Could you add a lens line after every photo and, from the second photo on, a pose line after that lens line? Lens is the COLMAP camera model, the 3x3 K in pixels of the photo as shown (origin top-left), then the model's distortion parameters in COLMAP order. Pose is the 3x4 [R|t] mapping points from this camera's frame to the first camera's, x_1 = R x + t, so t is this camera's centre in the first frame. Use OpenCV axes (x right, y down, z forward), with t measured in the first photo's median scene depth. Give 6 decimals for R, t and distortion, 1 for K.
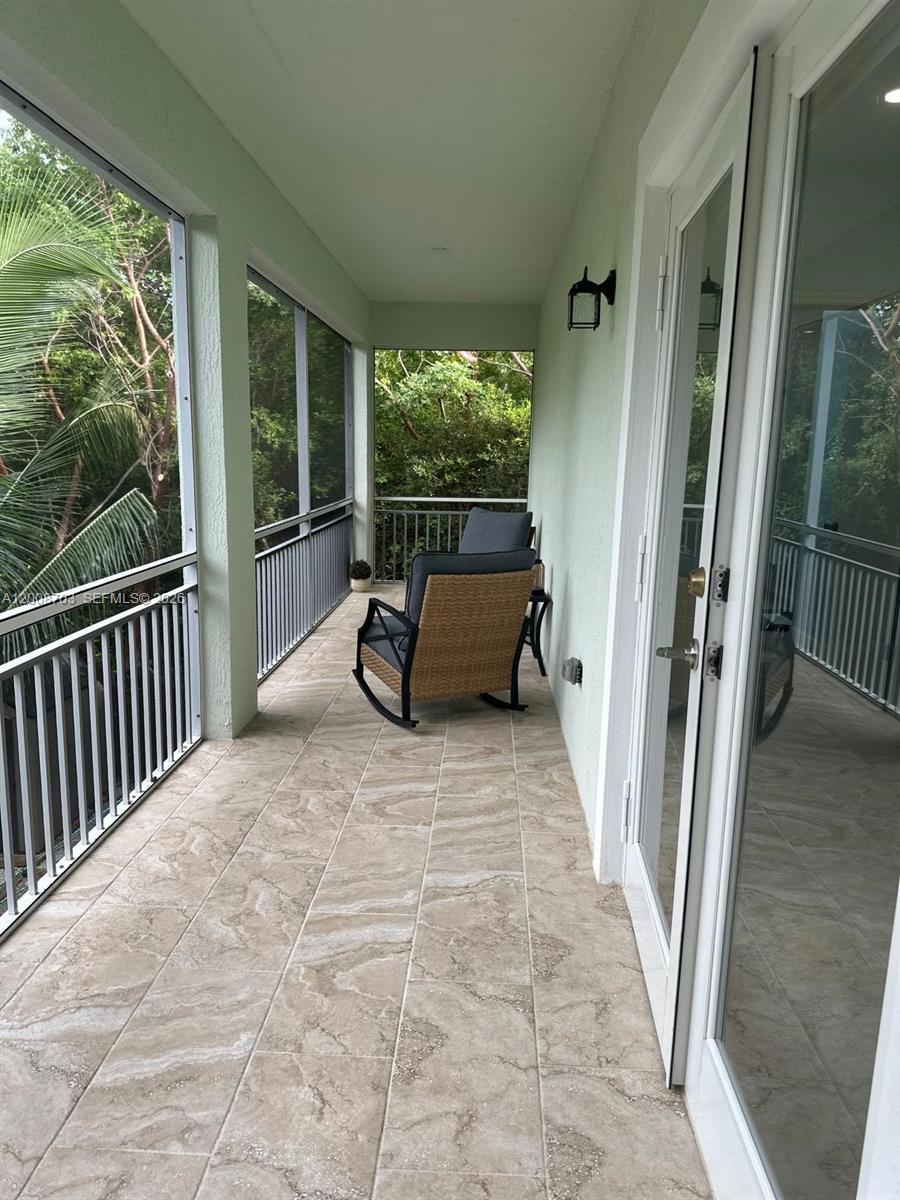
lens RADIAL K [[838.9, 0, 454.1], [0, 838.9, 608.8], [0, 0, 1]] dist [0.139862, -0.276745]
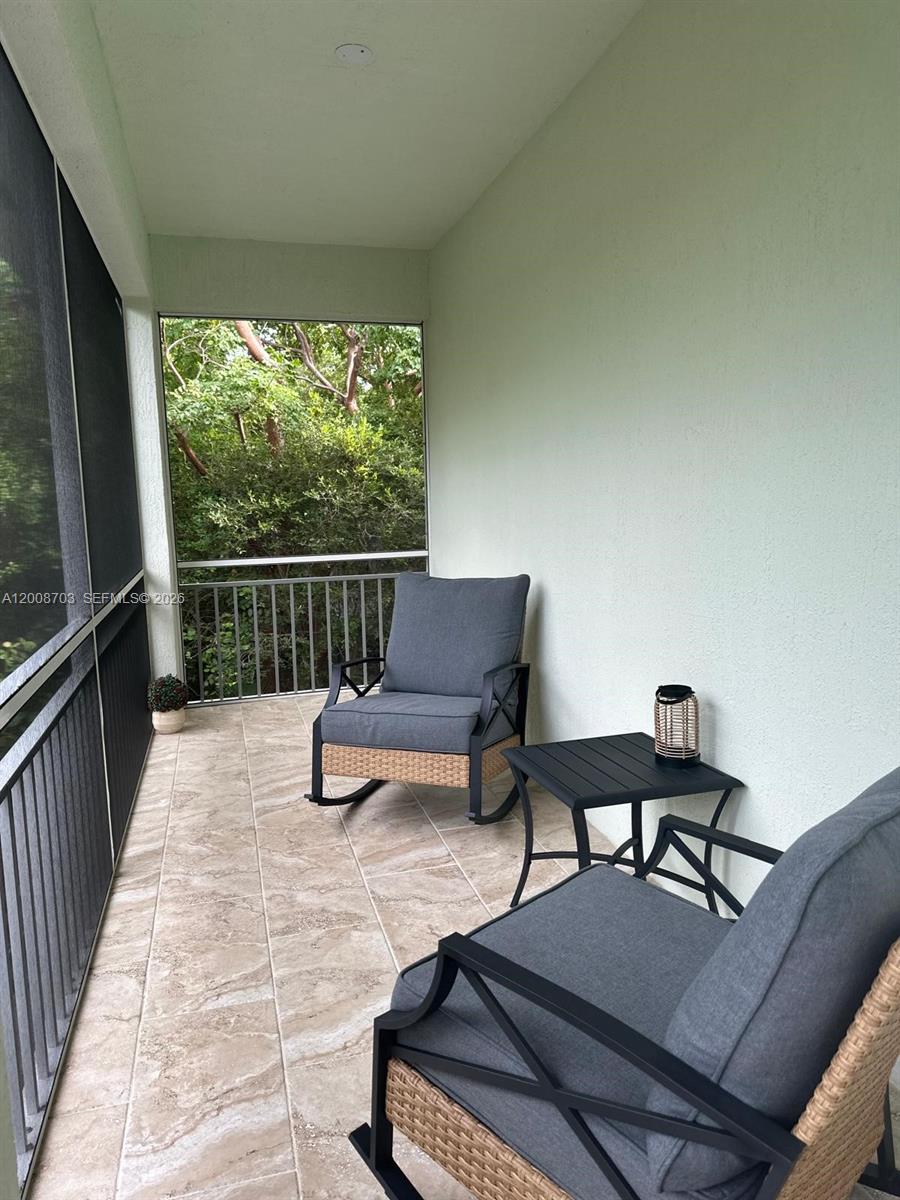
lens RADIAL K [[838.4, 0, 453.6], [0, 838.4, 602.2], [0, 0, 1]] dist [0.144906, -0.231050]
pose [[0.950418, -0.082327, 0.299880, -0.074159], [0.100447, 0.993902, -0.045491, -0.047946], [-0.294306, 0.073358, 0.952892, 0.305325]]
